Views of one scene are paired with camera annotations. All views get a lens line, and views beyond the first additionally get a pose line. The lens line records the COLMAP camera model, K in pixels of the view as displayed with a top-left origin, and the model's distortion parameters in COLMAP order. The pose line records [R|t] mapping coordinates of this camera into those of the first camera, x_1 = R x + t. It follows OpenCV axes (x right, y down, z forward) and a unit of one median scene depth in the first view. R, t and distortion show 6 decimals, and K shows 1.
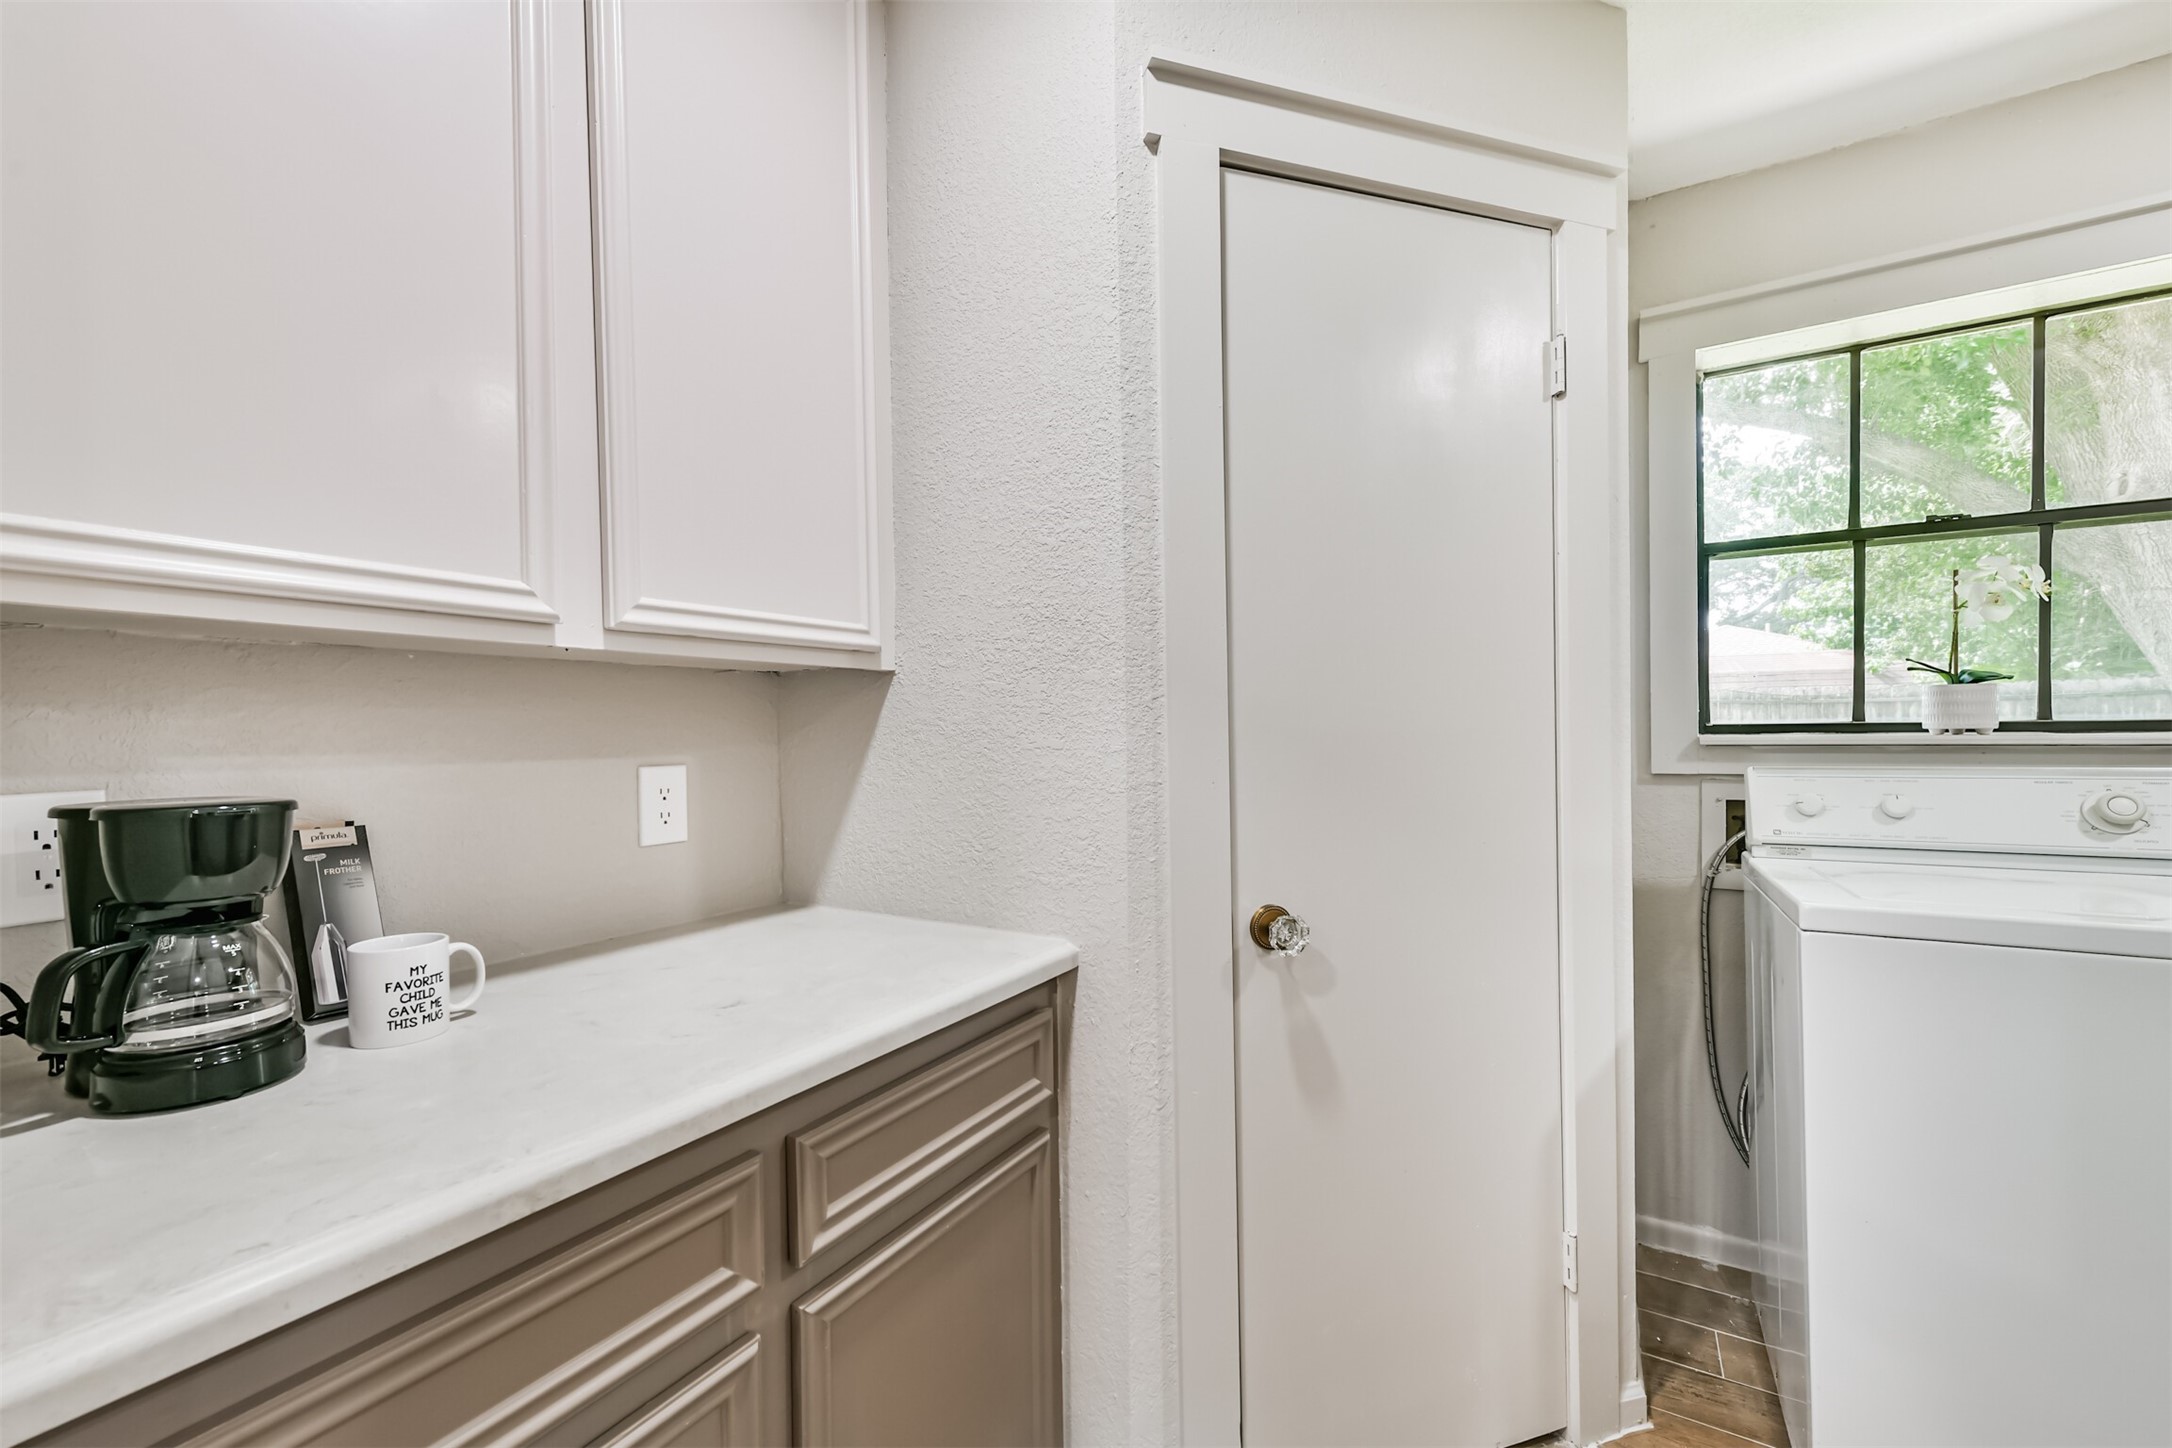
lens RADIAL K [[863.8, 0, 1093.4], [0, 863.8, 737.6], [0, 0, 1]] dist [0.003857, 0.000079]
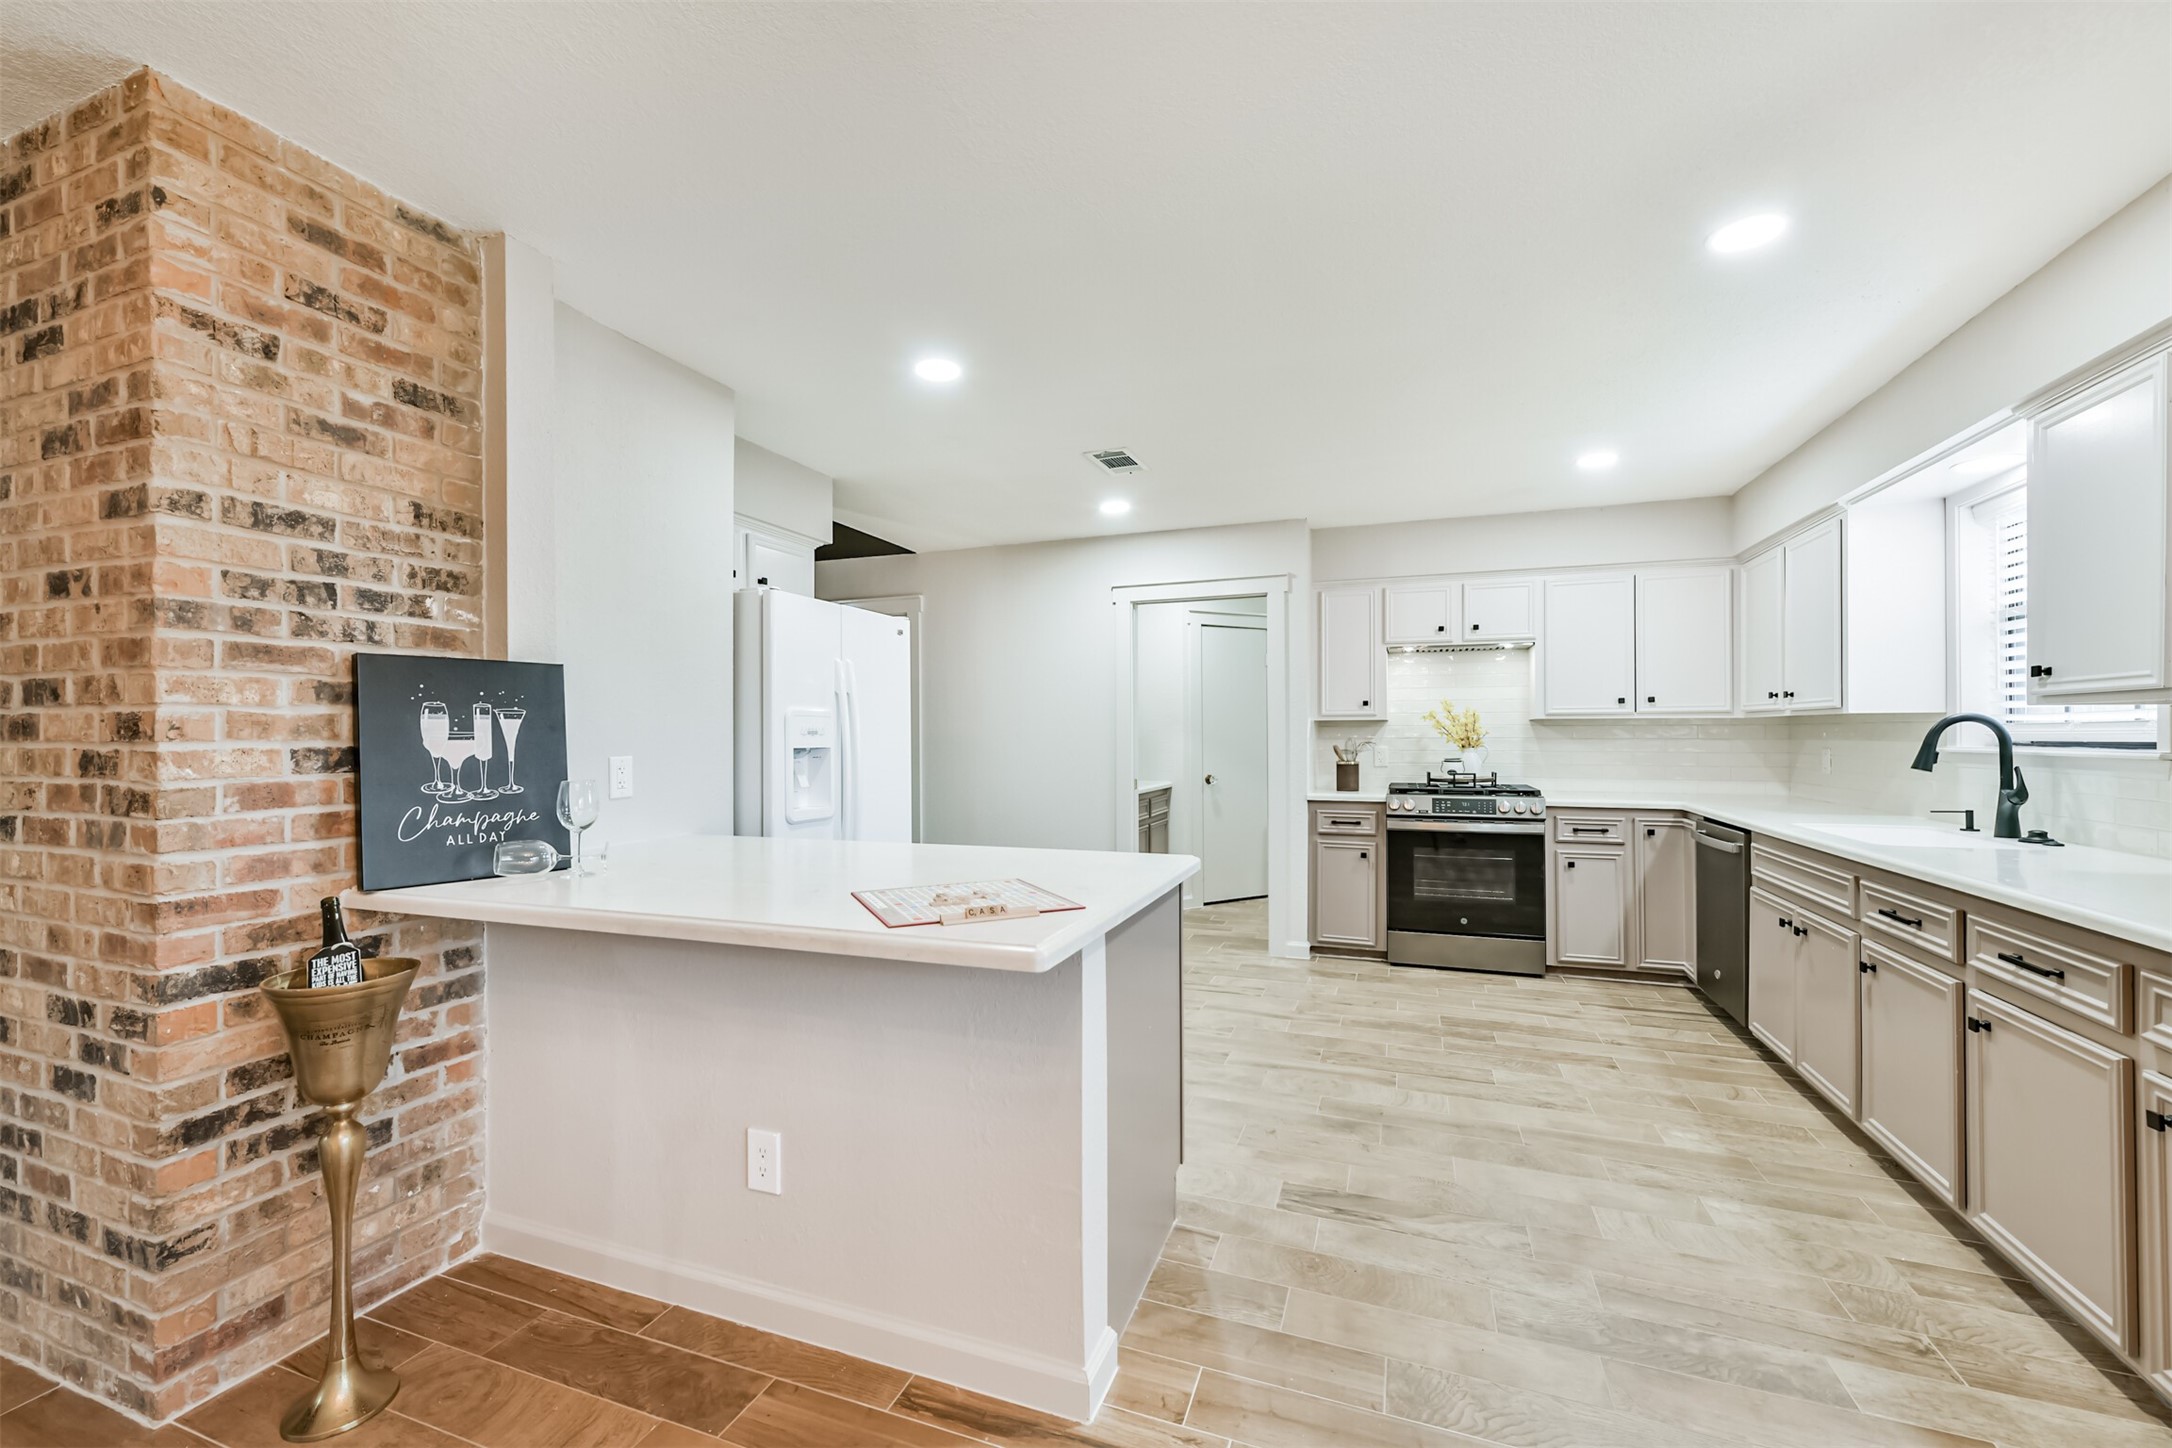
lens RADIAL K [[876.8, 0, 1087.8], [0, 876.8, 732.0], [0, 0, 1]] dist [0.002141, 0.000195]
pose [[0.983088, 0.008351, 0.182945, -0.999199], [-0.006762, 0.999934, -0.009308, 0.000209], [-0.183011, 0.007914, 0.983079, -2.719378]]
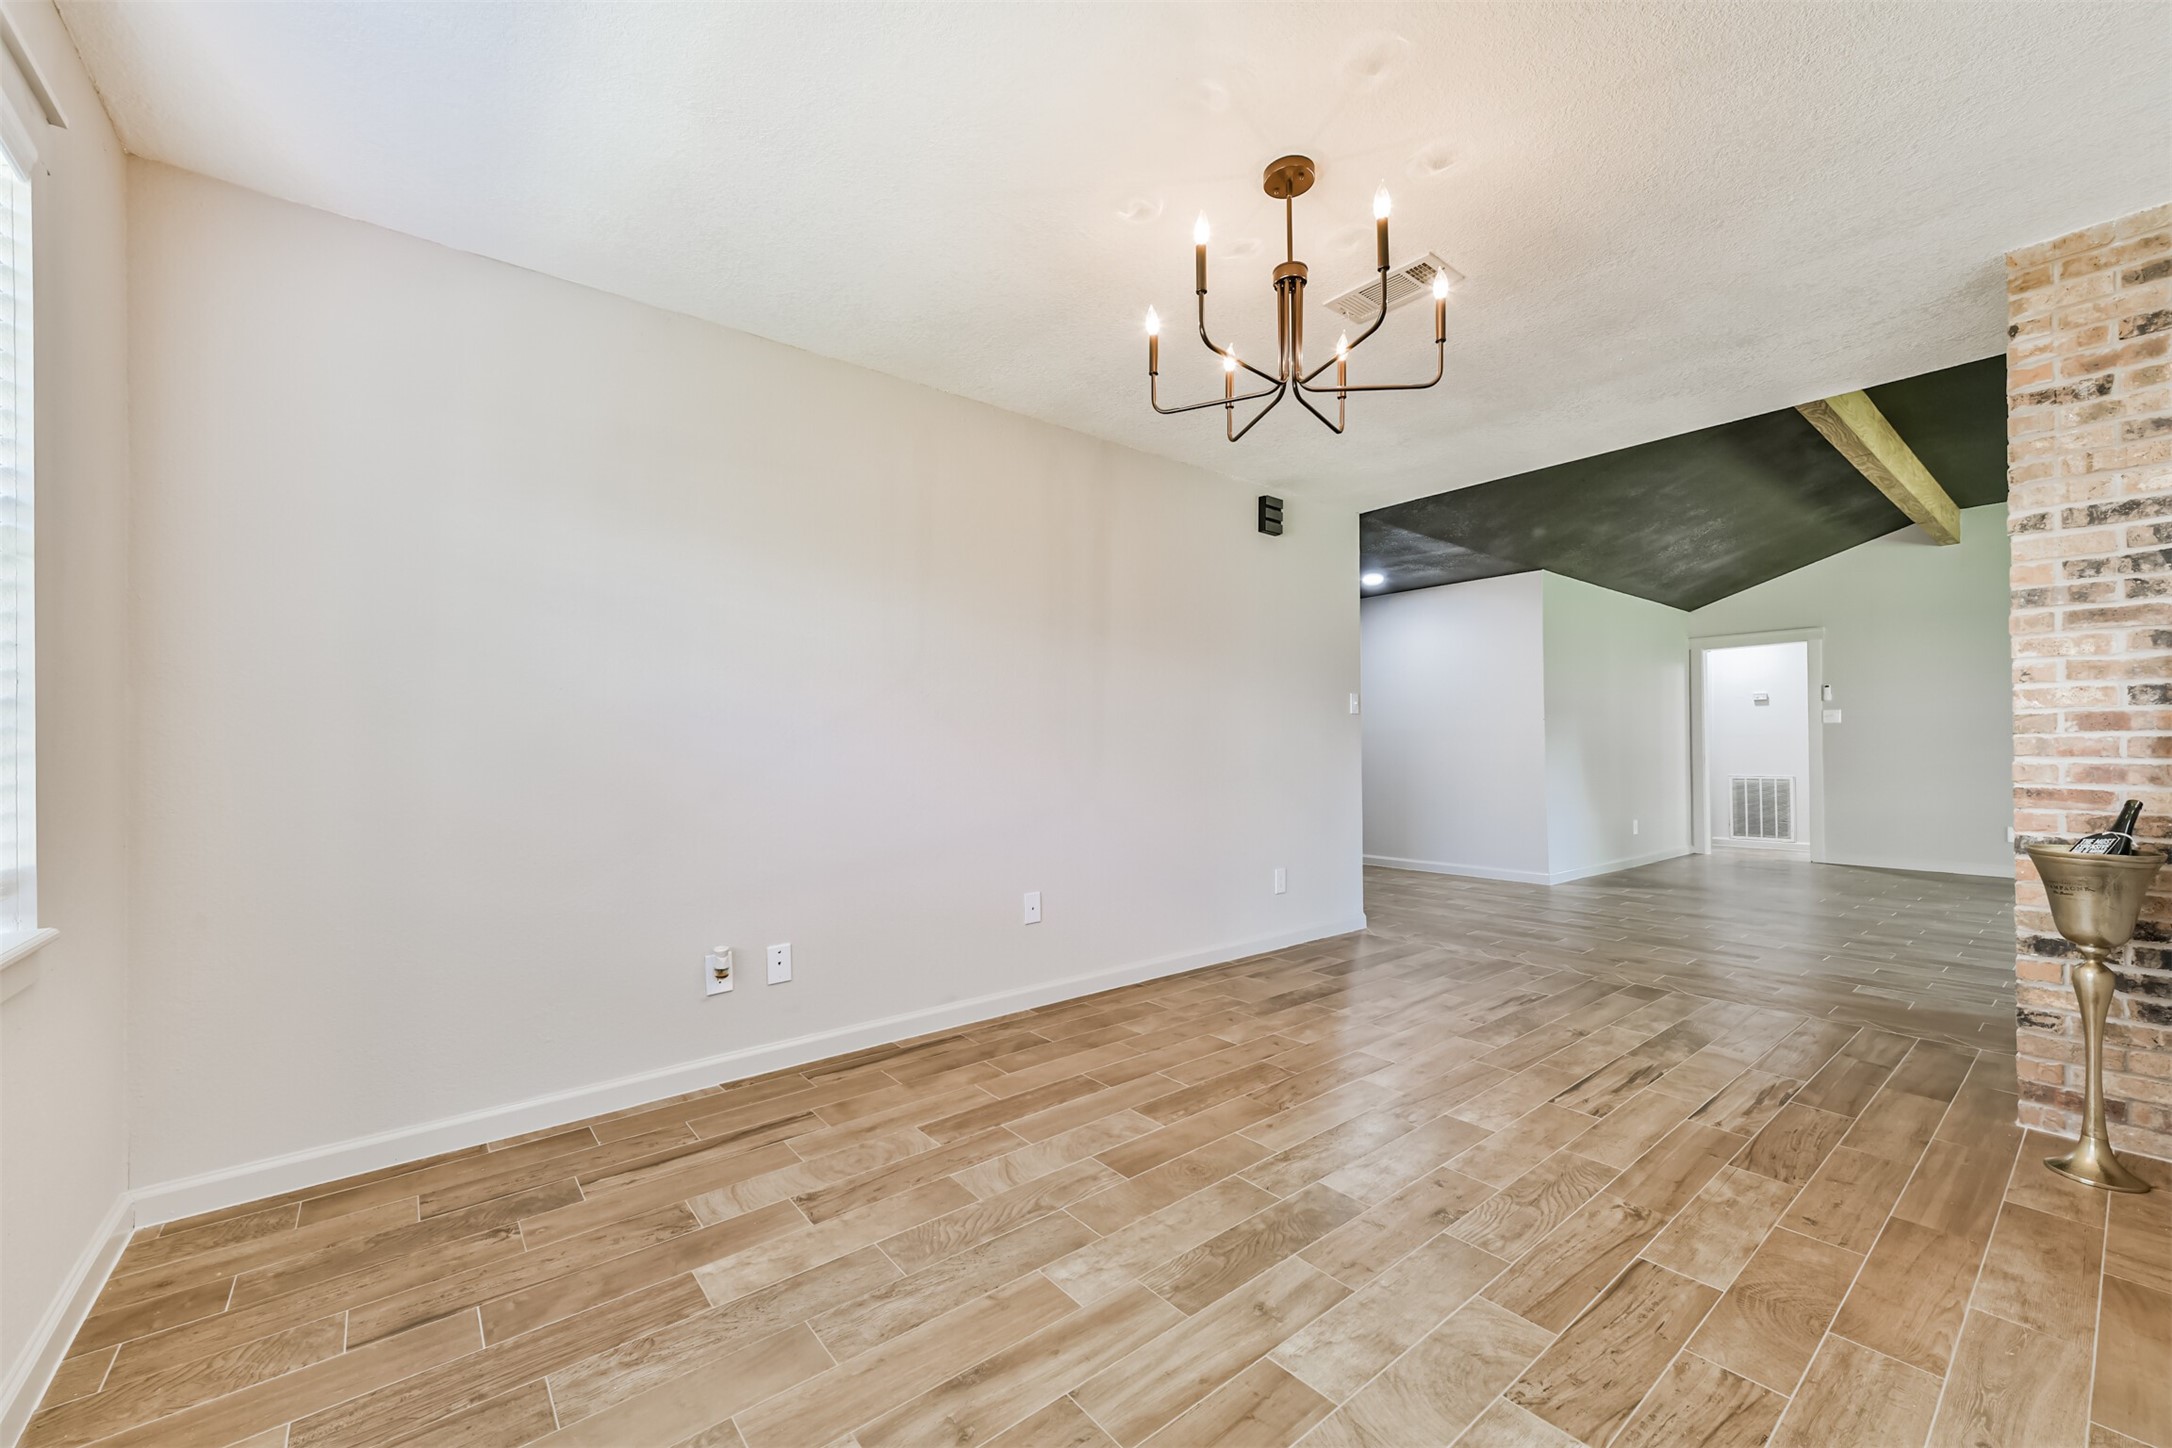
lens RADIAL K [[863.8, 0, 1093.4], [0, 863.8, 737.6], [0, 0, 1]] dist [0.003857, 0.000079]
pose [[-0.337990, 0.006226, -0.941129, 0.035901], [0.001317, 0.999980, 0.006142, 0.085058], [0.941149, 0.000837, -0.337991, -2.567551]]
